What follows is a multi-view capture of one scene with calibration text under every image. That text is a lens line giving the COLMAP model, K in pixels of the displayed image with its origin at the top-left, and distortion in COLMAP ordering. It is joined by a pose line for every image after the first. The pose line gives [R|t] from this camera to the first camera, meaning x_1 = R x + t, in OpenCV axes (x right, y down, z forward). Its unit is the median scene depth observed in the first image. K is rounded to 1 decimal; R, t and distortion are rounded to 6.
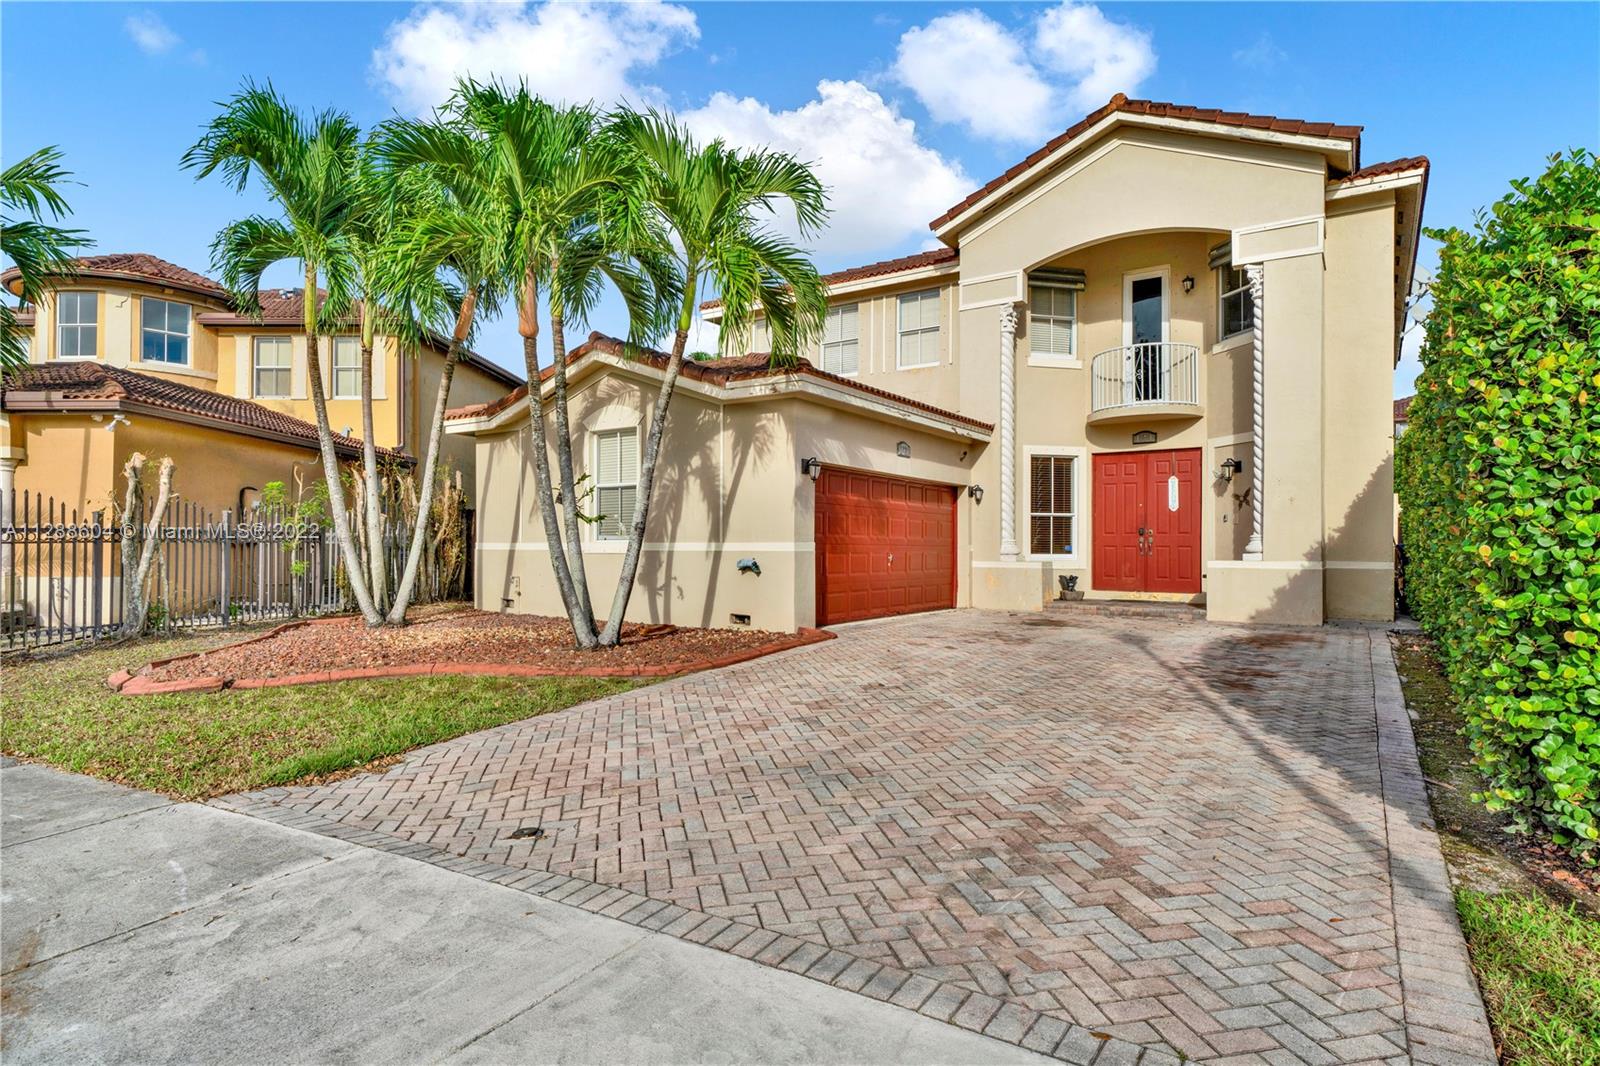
lens RADIAL K [[817.1, 0, 802.4], [0, 817.1, 556.4], [0, 0, 1]] dist [0.000790, 0.000186]
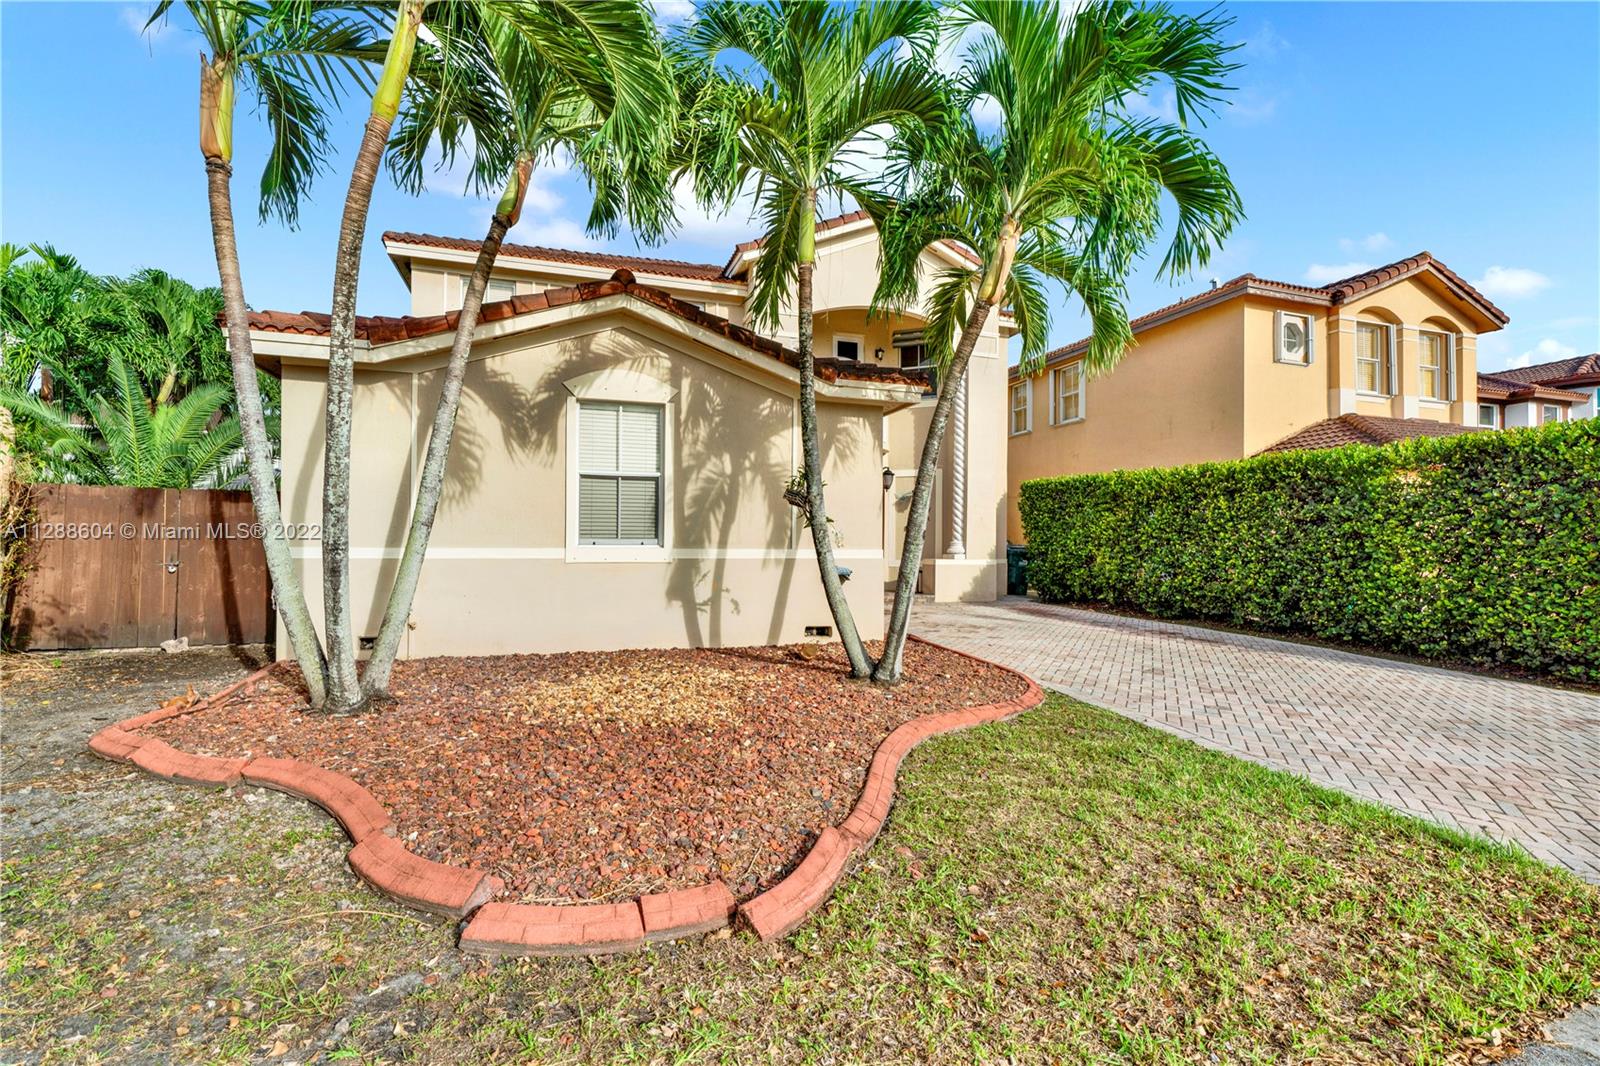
lens RADIAL K [[705.6, 0, 804.0], [0, 705.6, 541.1], [0, 0, 1]] dist [0.003639, 0.000309]
pose [[0.638486, 0.006005, 0.769610, -0.634513], [0.000417, 0.999967, -0.008148, -0.018118], [-0.769633, 0.005523, 0.638463, 0.446495]]
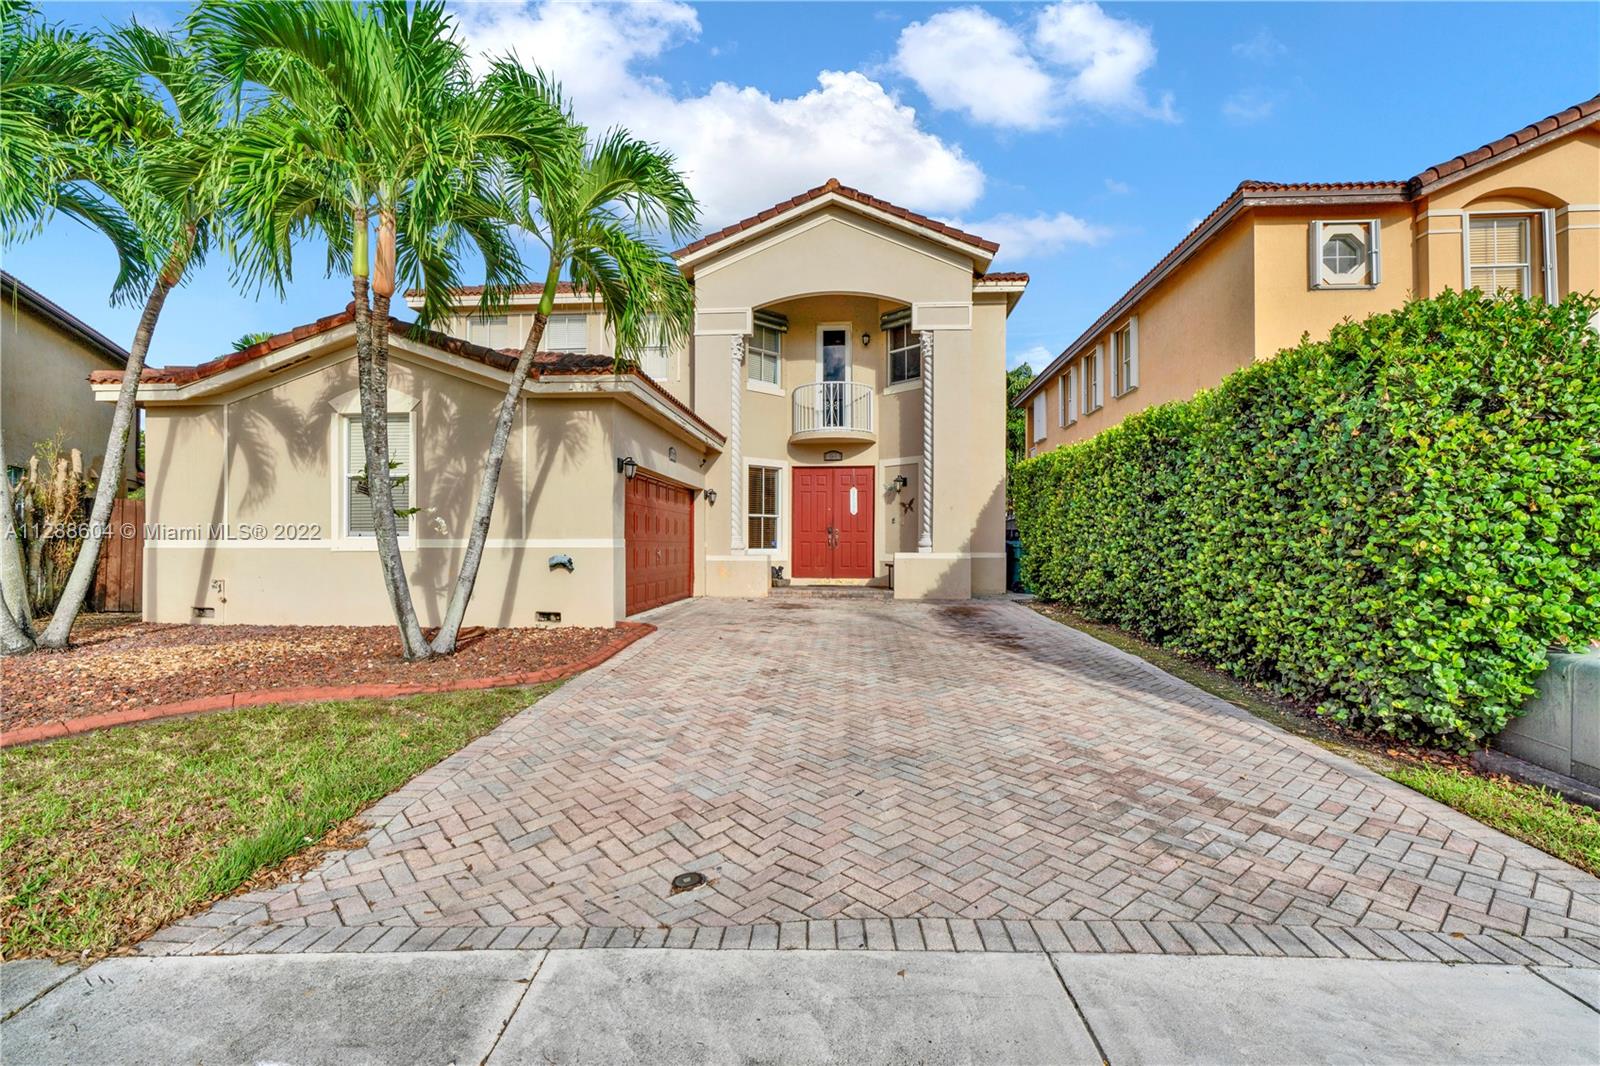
lens RADIAL K [[699.1, 0, 799.7], [0, 699.1, 550.1], [0, 0, 1]] dist [0.000571, 0.000360]
pose [[0.879582, -0.007782, 0.475684, -0.187989], [0.008370, 0.999965, 0.000881, -0.001765], [-0.475674, 0.003206, 0.879616, 0.098968]]
